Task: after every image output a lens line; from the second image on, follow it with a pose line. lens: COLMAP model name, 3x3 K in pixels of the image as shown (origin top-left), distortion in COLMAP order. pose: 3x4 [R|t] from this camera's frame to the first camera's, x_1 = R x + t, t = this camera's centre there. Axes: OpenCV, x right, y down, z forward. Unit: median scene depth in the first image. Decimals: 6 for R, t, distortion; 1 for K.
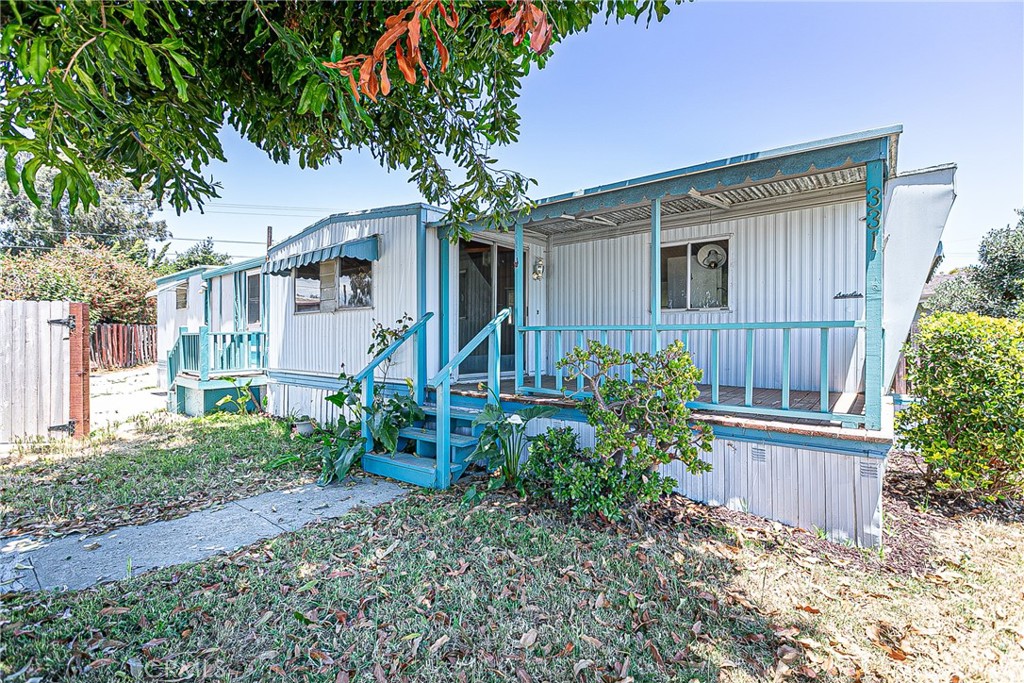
lens RADIAL K [[451.4, 0, 512.0], [0, 451.4, 341.5], [0, 0, 1]] dist [-0.006347, 0.000003]
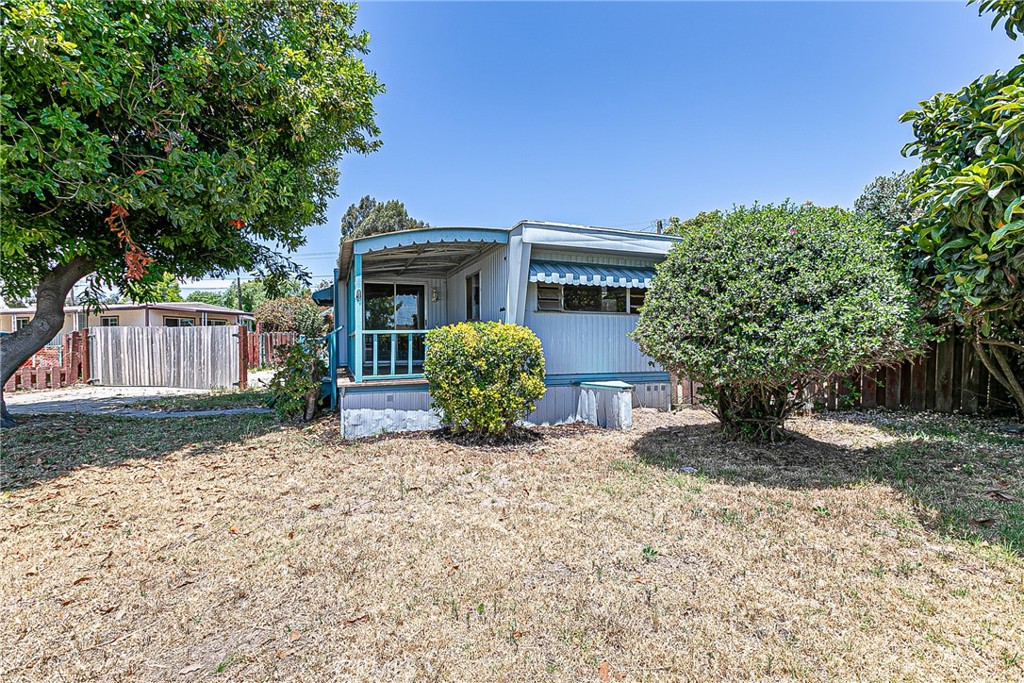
lens RADIAL K [[430.0, 0, 512.0], [0, 430.0, 341.5], [0, 0, 1]] dist [0.001065, 0.000084]
pose [[0.881831, -0.010349, -0.471452, 1.151176], [0.009741, 0.999946, -0.003730, 0.008279], [0.471465, -0.001303, 0.881884, -0.205751]]
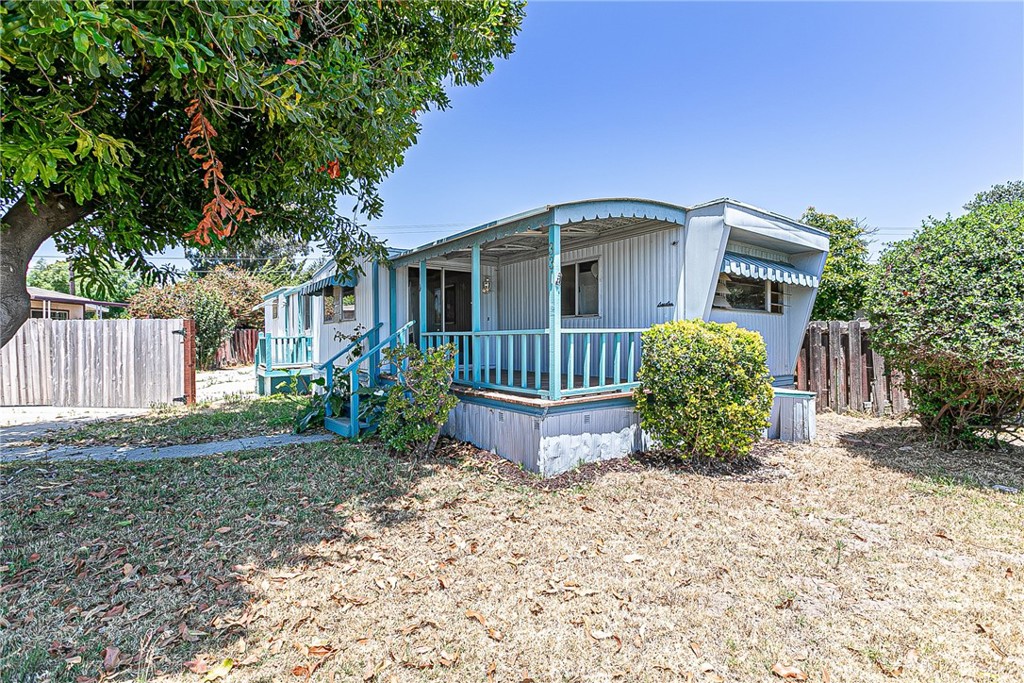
lens RADIAL K [[451.4, 0, 512.0], [0, 451.4, 341.5], [0, 0, 1]] dist [-0.006347, 0.000003]
pose [[0.971803, -0.007342, -0.235681, 0.500047], [0.008208, 0.999963, 0.002693, -0.004969], [0.235652, -0.004552, 0.971827, -0.257195]]
